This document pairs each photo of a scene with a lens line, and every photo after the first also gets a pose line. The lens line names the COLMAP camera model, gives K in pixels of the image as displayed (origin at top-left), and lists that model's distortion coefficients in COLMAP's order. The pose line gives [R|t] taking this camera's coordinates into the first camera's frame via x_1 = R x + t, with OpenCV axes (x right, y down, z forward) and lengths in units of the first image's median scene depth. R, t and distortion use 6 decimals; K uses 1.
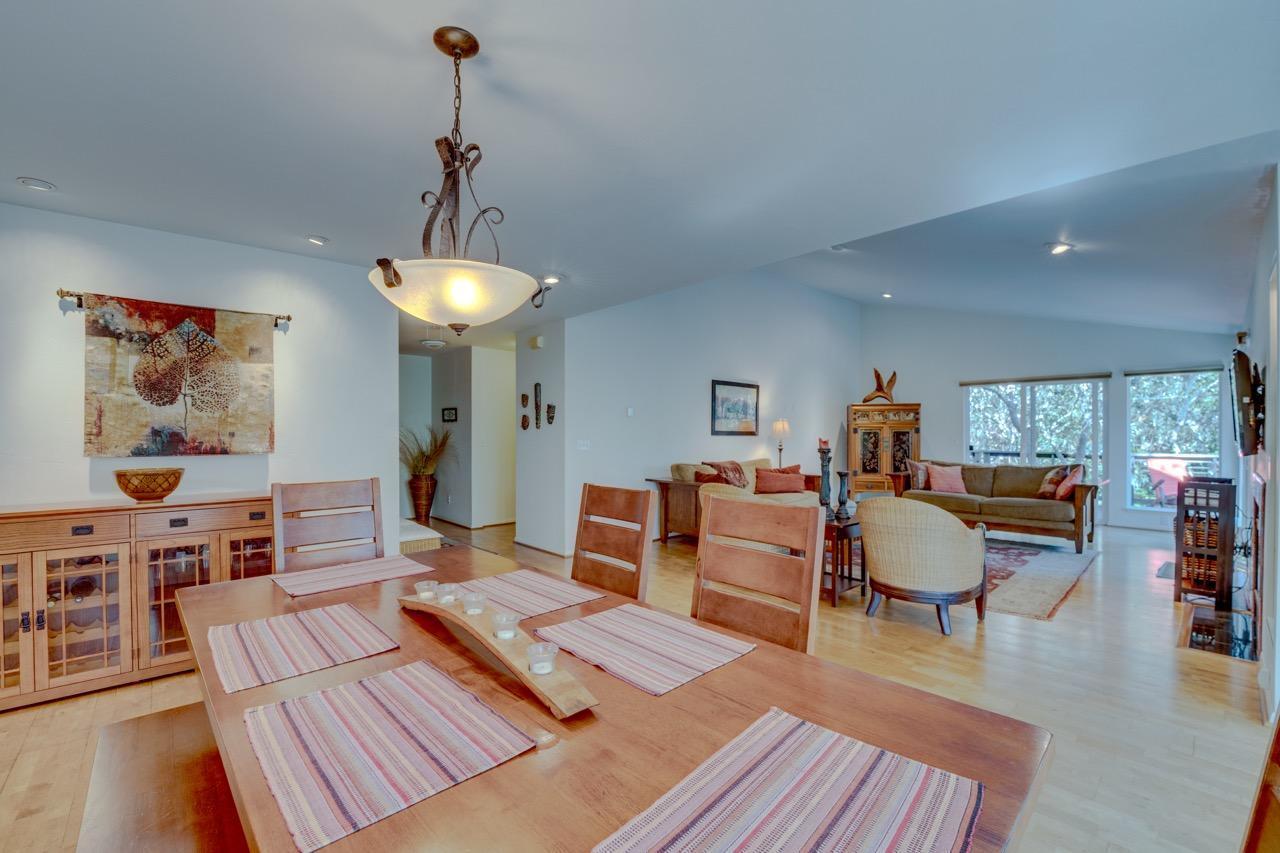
lens RADIAL K [[540.5, 0, 639.8], [0, 540.5, 433.2], [0, 0, 1]] dist [-0.014457, -0.000458]
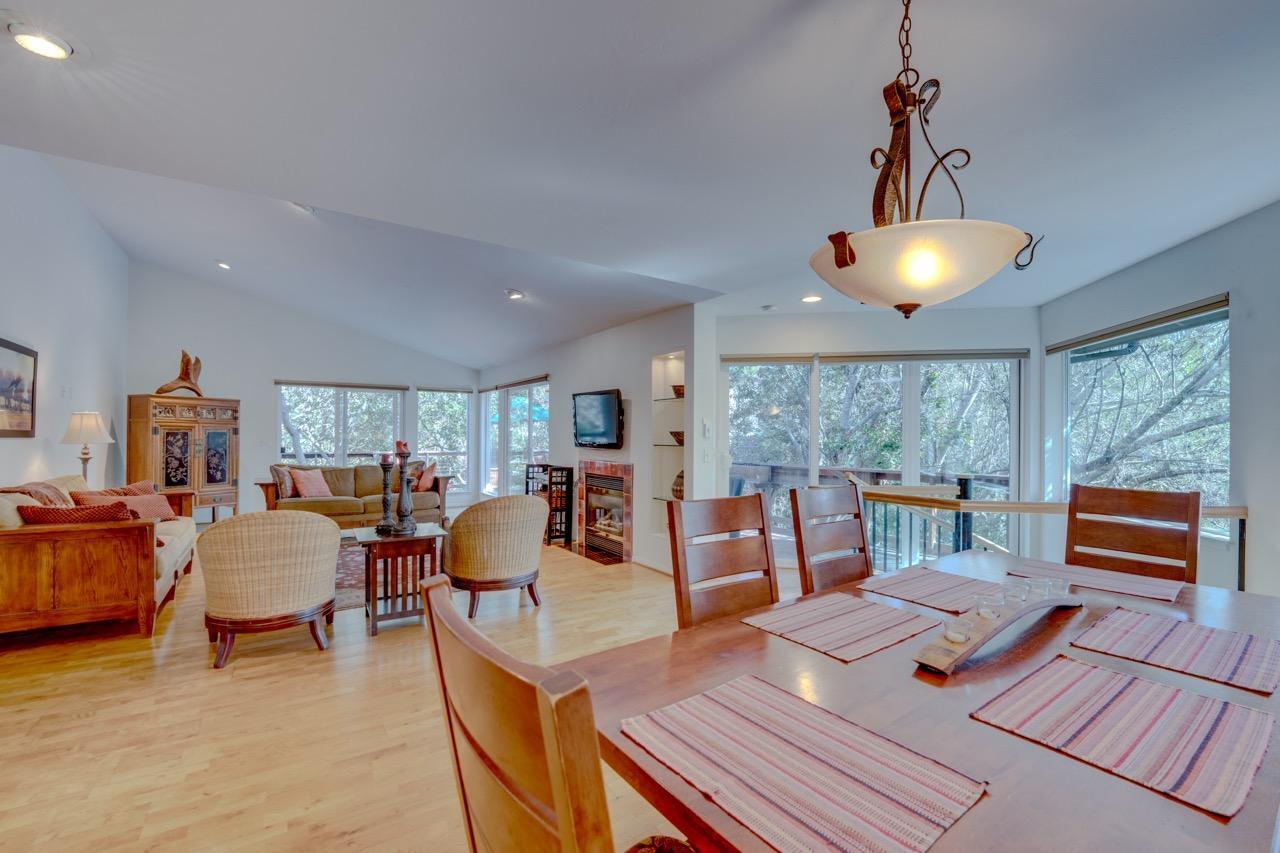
lens RADIAL K [[540.5, 0, 631.7], [0, 540.5, 435.2], [0, 0, 1]] dist [-0.014457, -0.000458]
pose [[0.143658, 0.002717, 0.989624, -0.256150], [-0.004642, 0.999987, -0.002072, -0.000044], [-0.989617, -0.004297, 0.143669, 0.275012]]
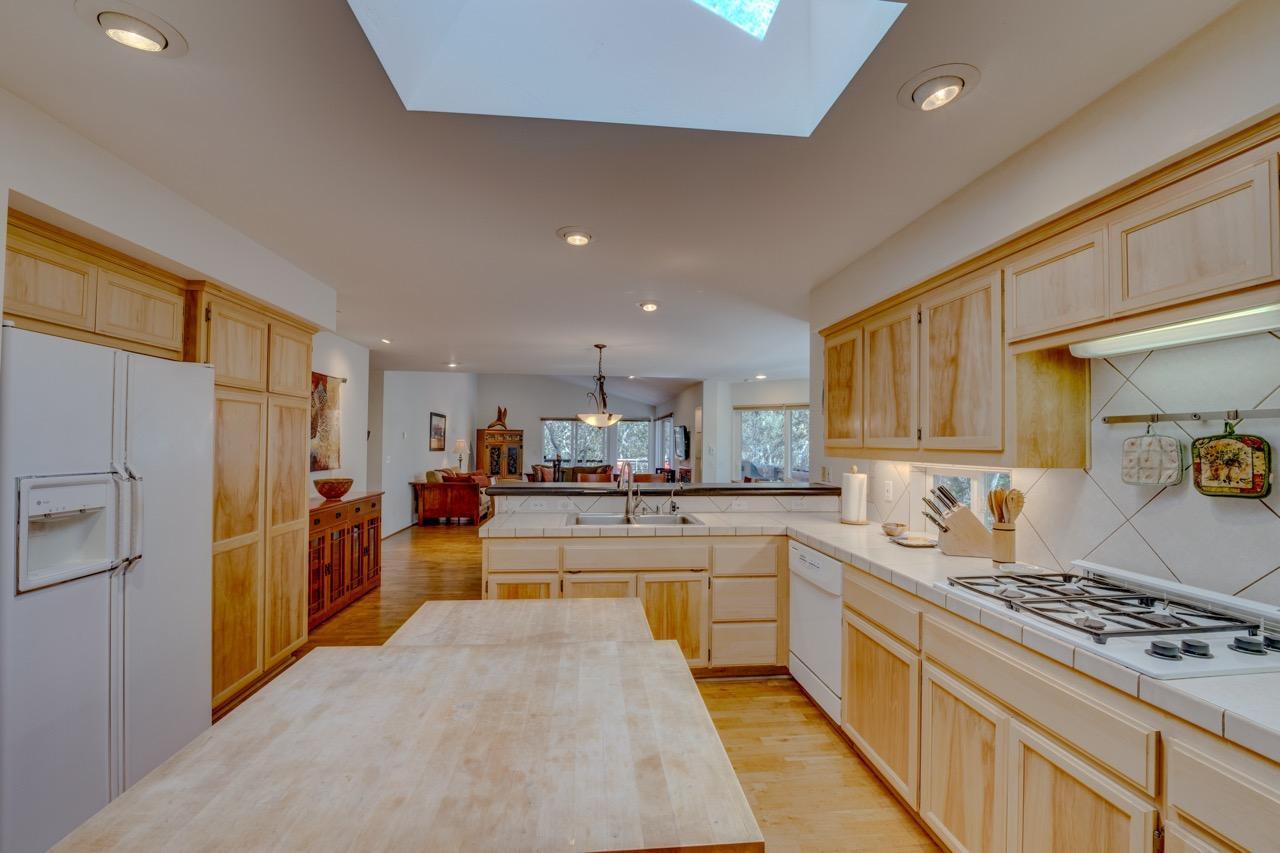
lens RADIAL K [[540.5, 0, 643.7], [0, 540.5, 431.2], [0, 0, 1]] dist [-0.014457, -0.000458]
pose [[0.579582, 0.024415, 0.814548, -0.632564], [-0.008982, 0.999682, -0.023573, -0.018347], [-0.814864, 0.006346, 0.579617, -0.249243]]
